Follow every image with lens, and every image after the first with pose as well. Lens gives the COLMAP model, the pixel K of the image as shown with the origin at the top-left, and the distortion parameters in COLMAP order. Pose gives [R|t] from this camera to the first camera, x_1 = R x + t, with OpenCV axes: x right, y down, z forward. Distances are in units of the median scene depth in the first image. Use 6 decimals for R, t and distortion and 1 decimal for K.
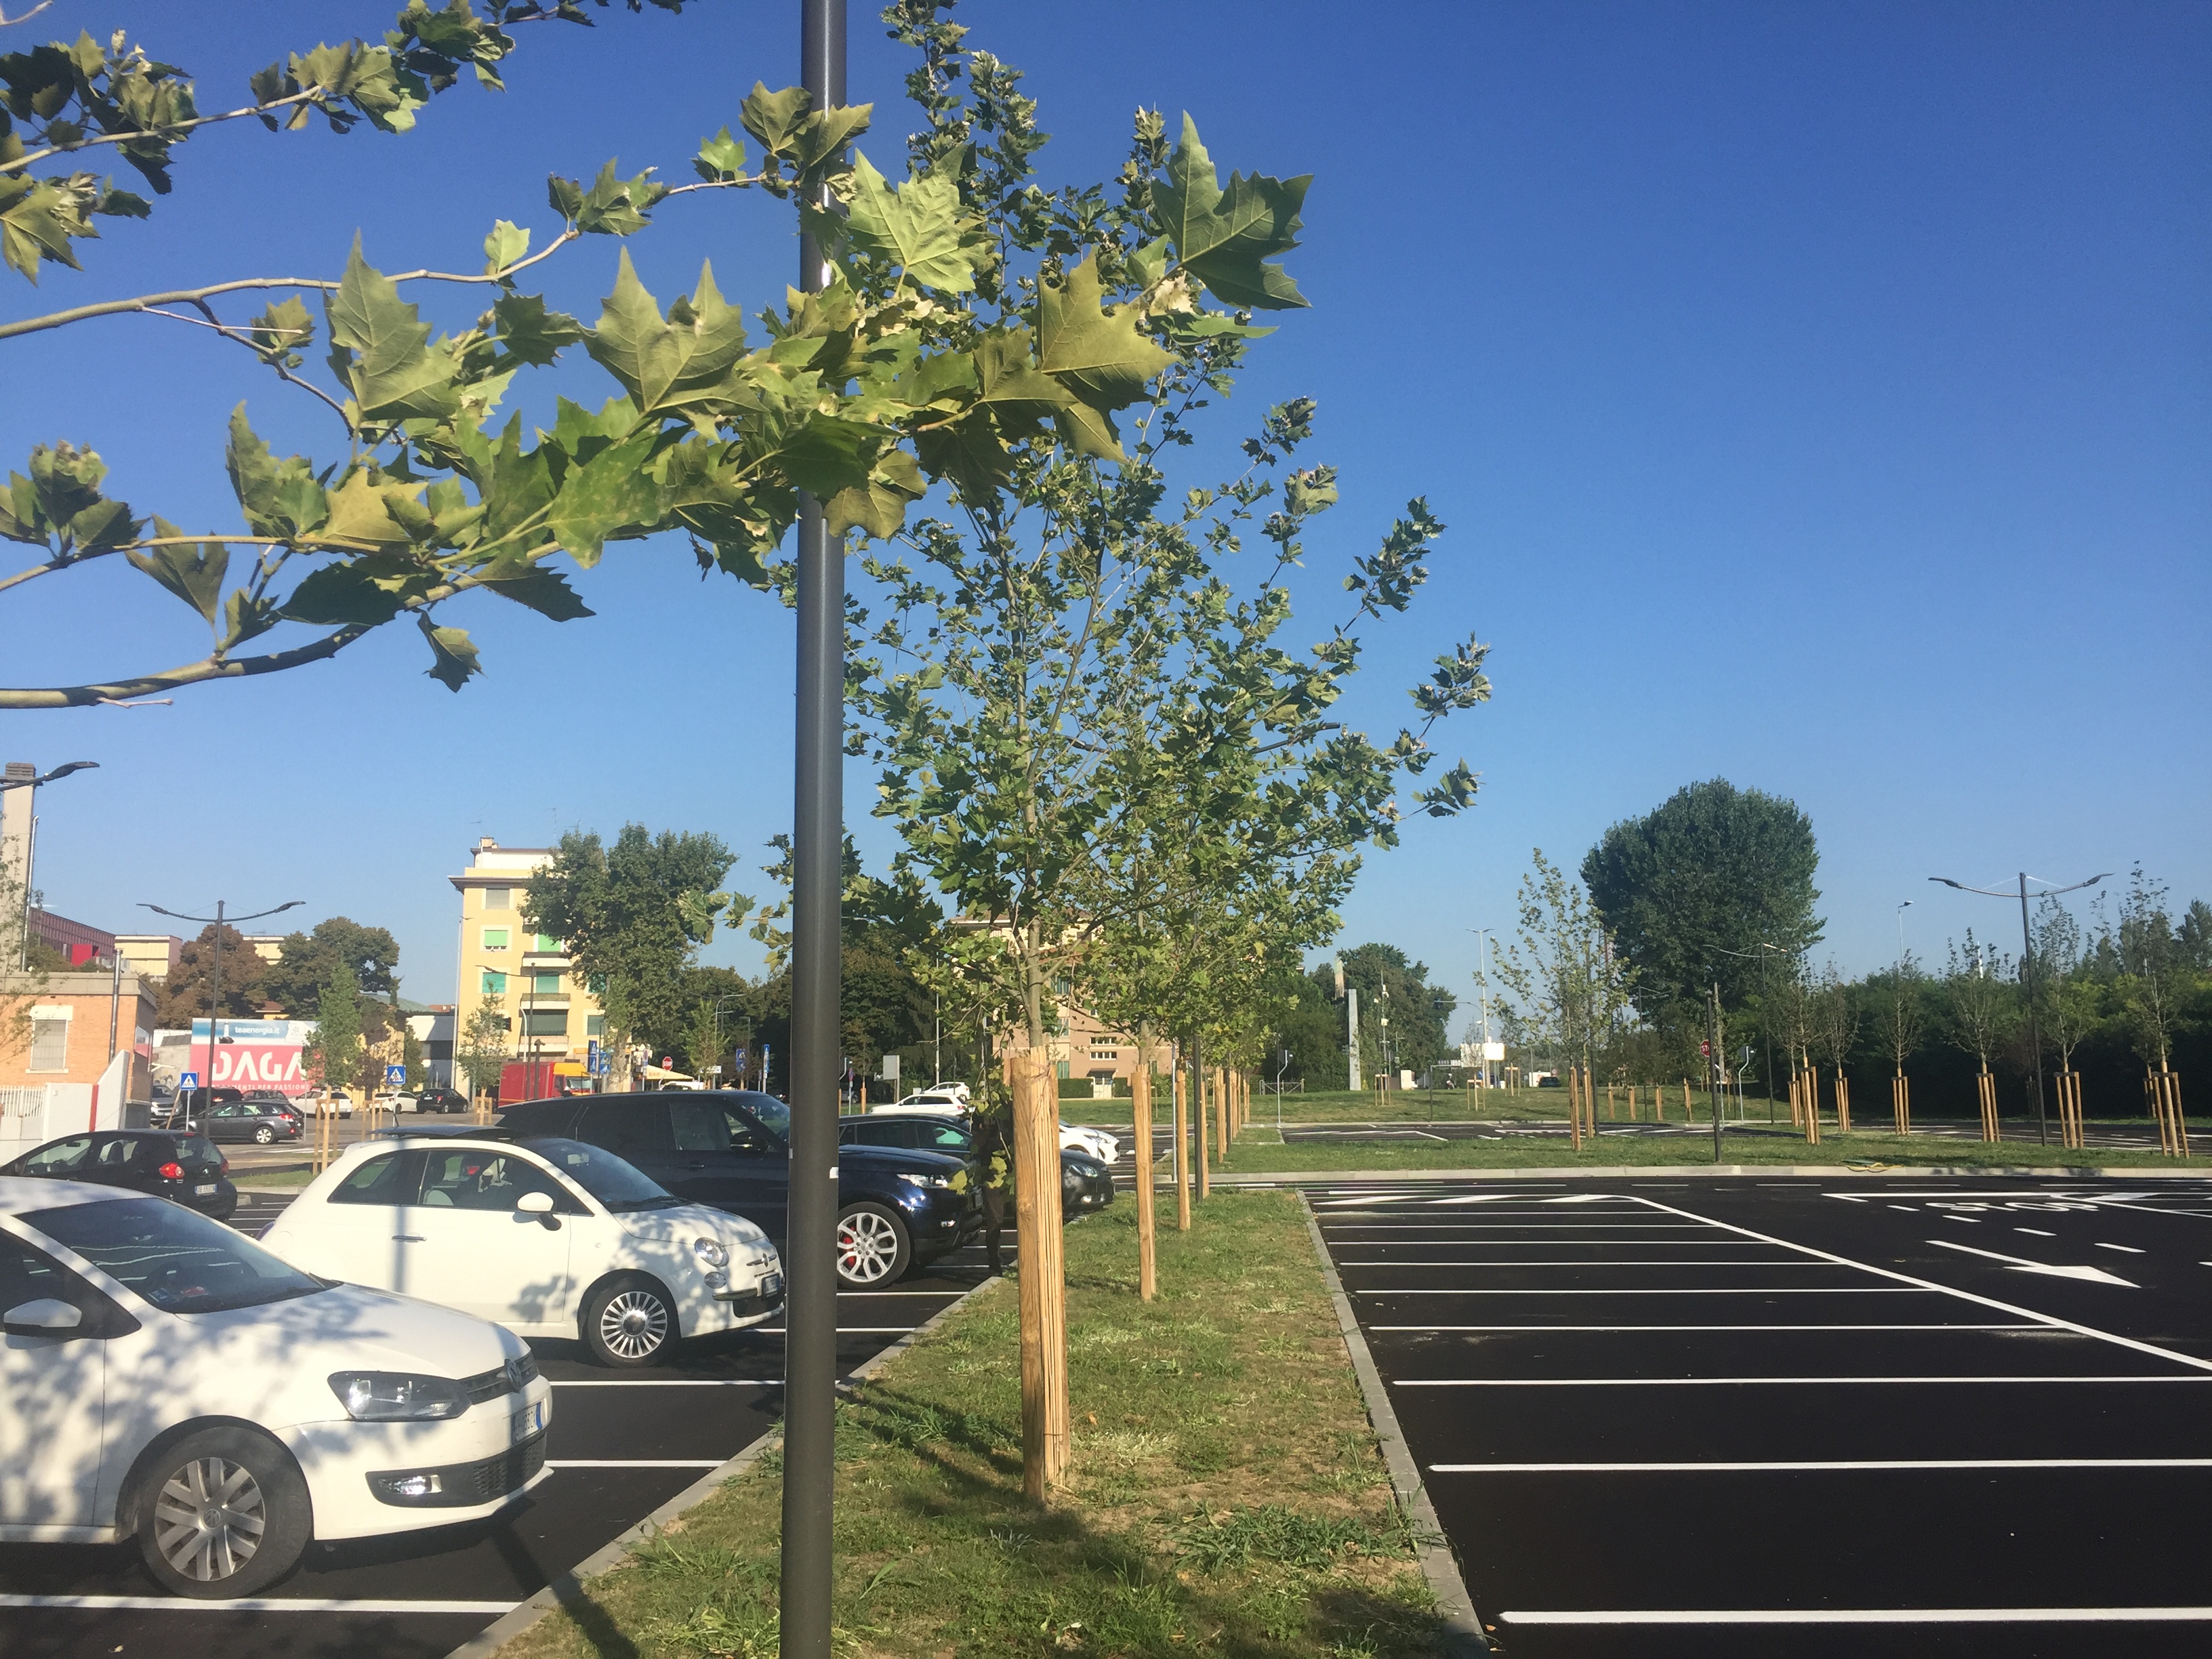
lens RADIAL K [[1892.3, 0, 1091.5], [0, 1892.3, 813.1], [0, 0, 1]] dist [0.055342, -0.015610]
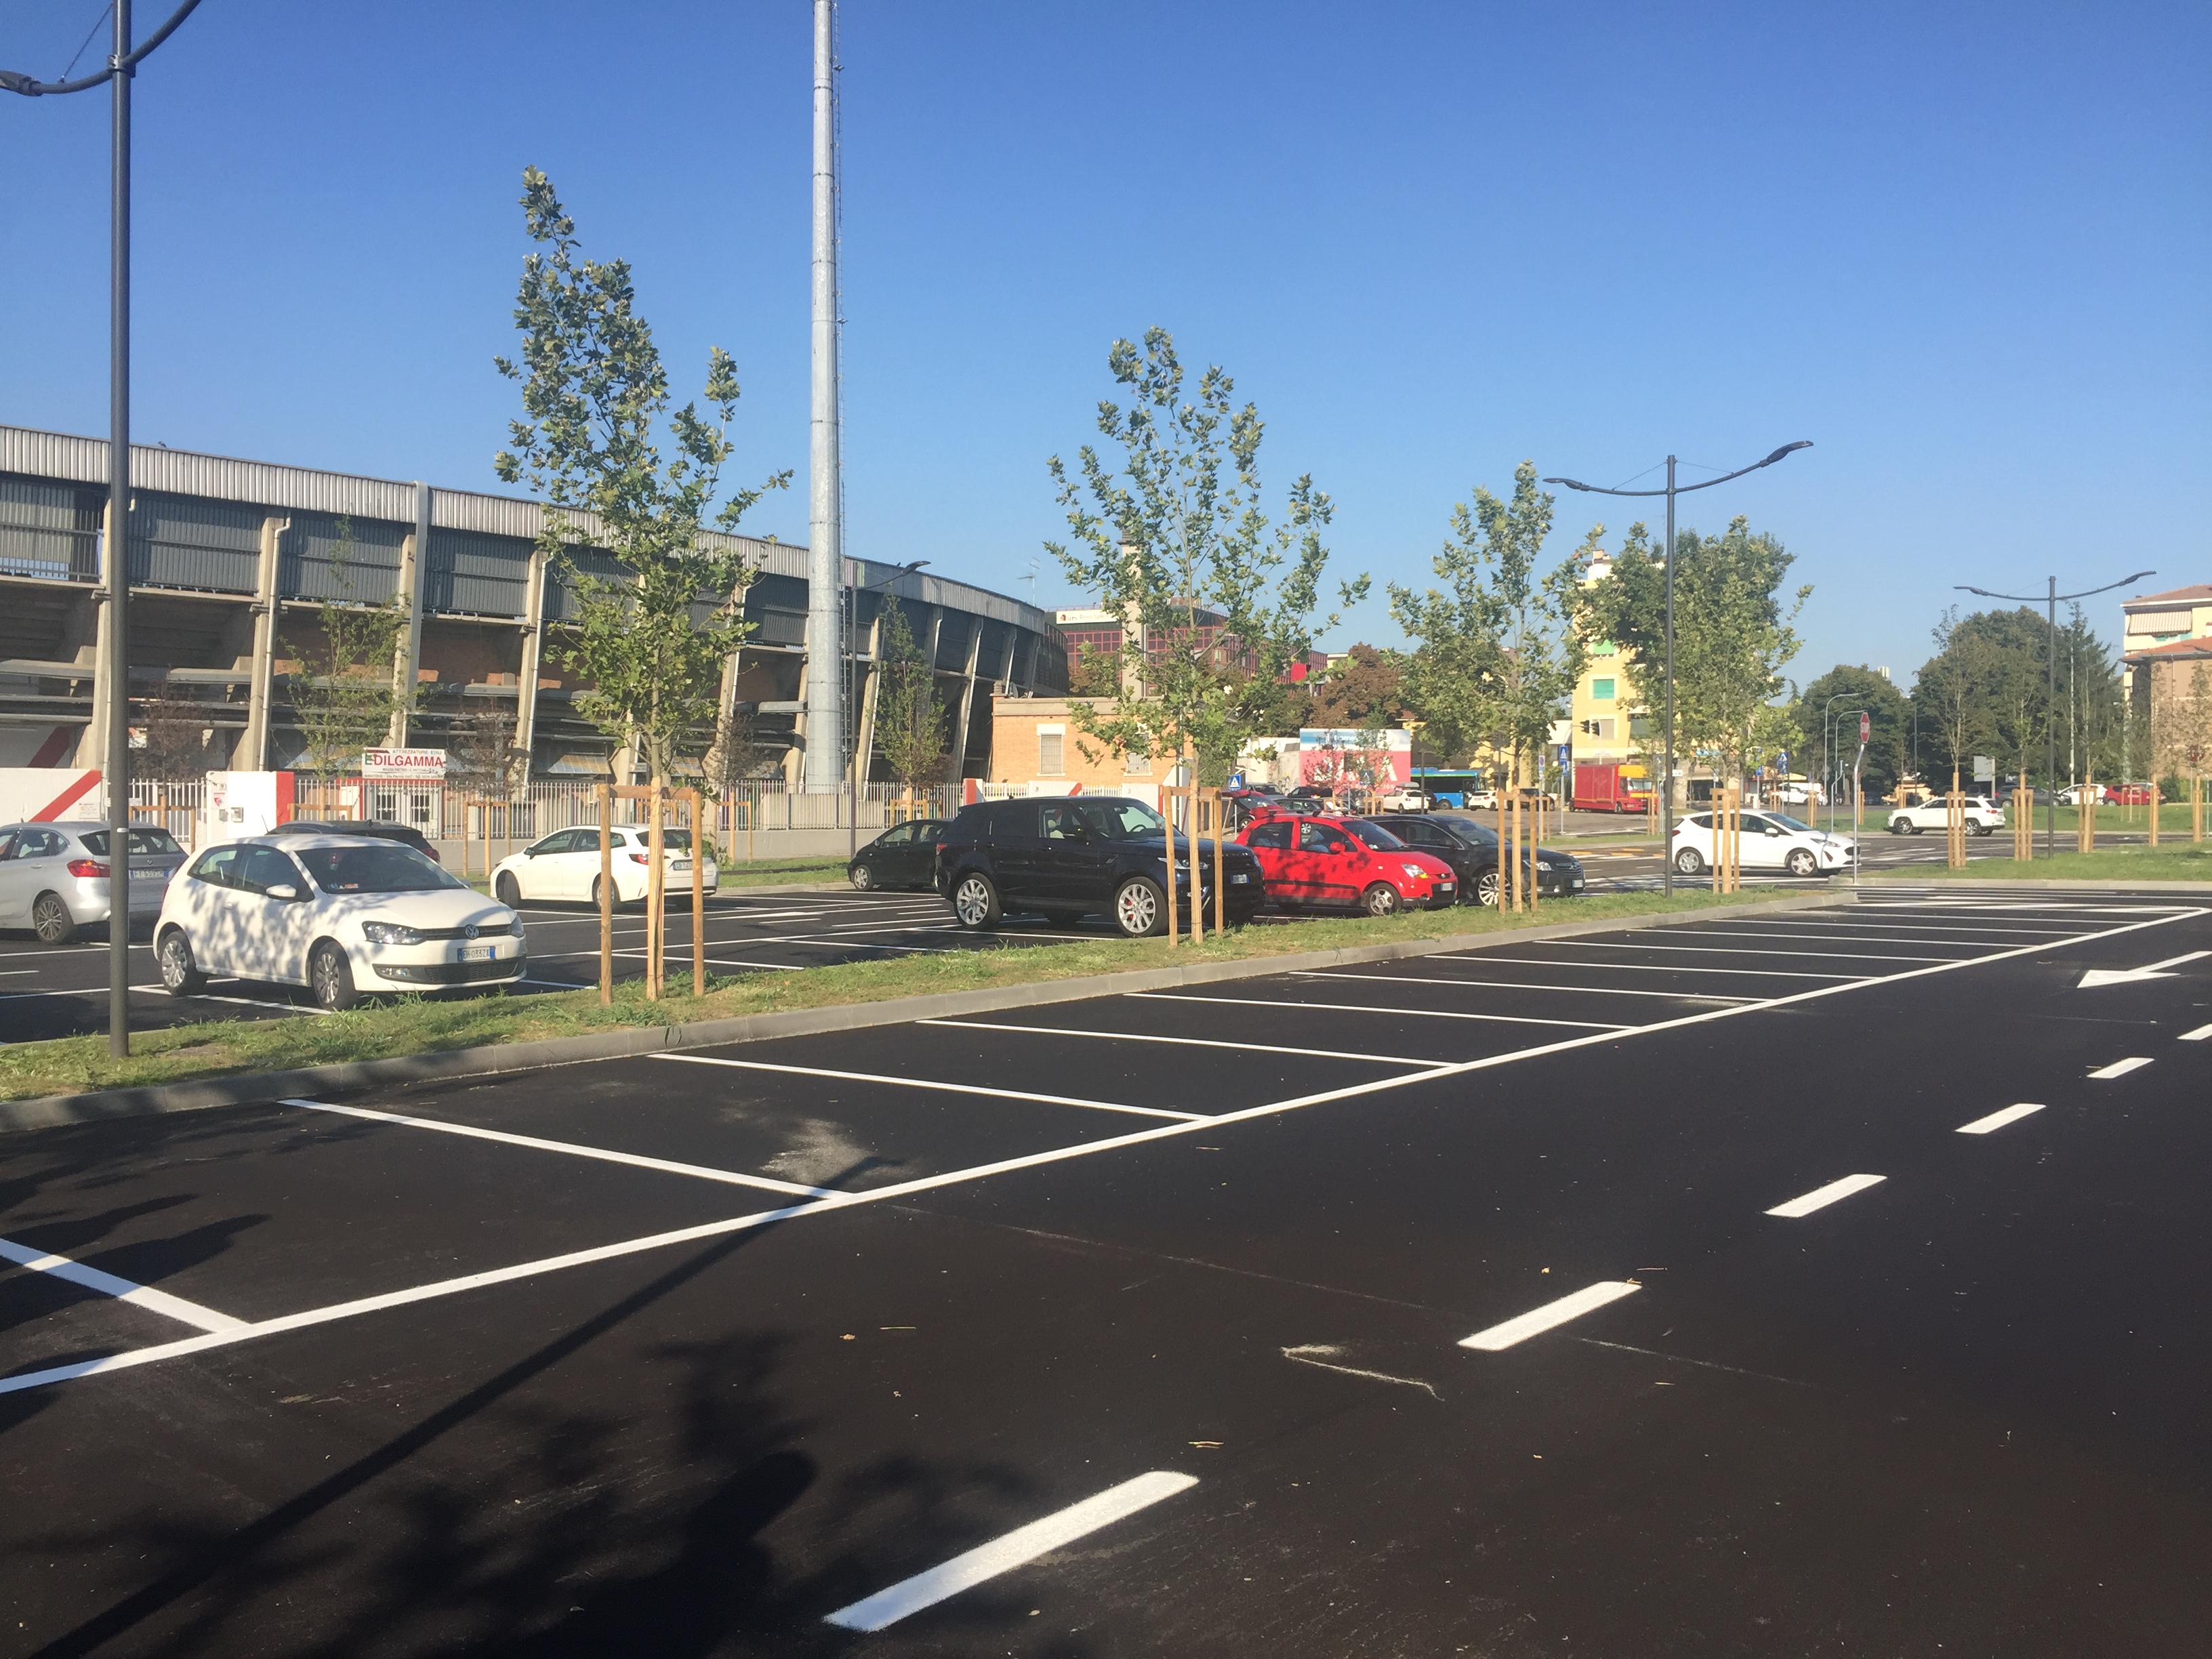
lens RADIAL K [[1892.3, 0, 1108.6], [0, 1892.3, 819.5], [0, 0, 1]] dist [0.055342, -0.015610]
pose [[0.815142, 0.010869, -0.579159, 0.284822], [0.081965, 0.987600, 0.133897, -0.010307], [0.573433, -0.156616, 0.804143, -0.051905]]
